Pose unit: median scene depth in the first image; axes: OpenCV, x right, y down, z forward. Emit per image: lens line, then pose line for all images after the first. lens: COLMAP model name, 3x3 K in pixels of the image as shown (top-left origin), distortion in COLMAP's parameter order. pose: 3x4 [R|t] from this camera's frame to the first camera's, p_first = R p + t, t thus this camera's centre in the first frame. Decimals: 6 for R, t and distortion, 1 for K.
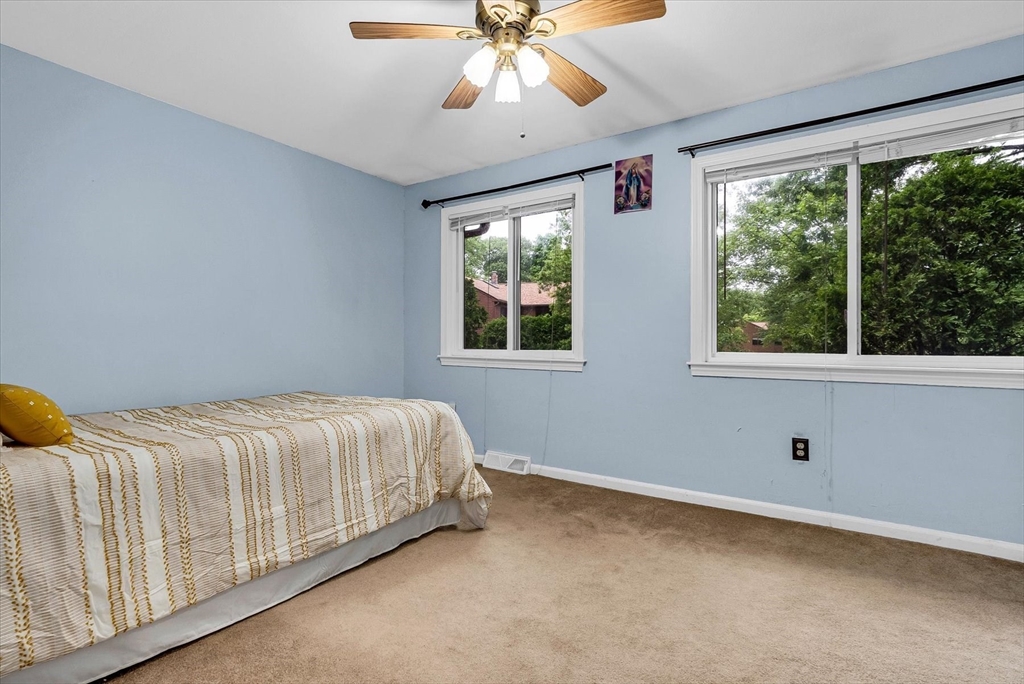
lens RADIAL K [[481.6, 0, 508.9], [0, 481.6, 336.3], [0, 0, 1]] dist [-0.003931, 0.000053]
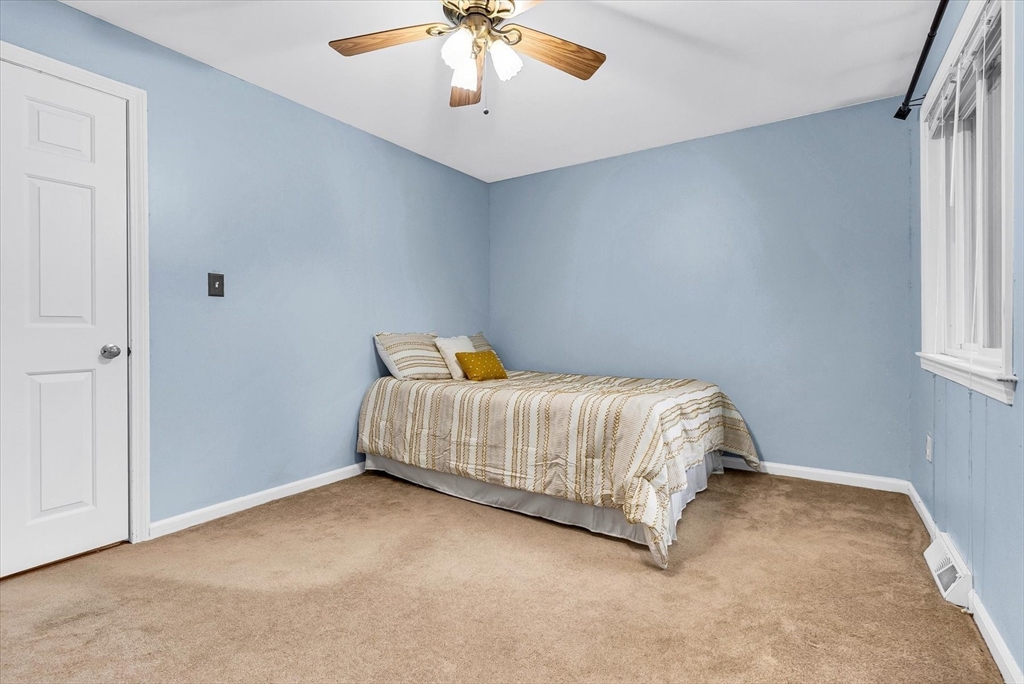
lens RADIAL K [[467.4, 0, 513.9], [0, 467.4, 328.6], [0, 0, 1]] dist [-0.004972, 0.000034]
pose [[0.014742, -0.005111, -0.999878, 0.897600], [0.011074, 0.999926, -0.004948, 0.012623], [0.999830, -0.011000, 0.014798, 0.986058]]
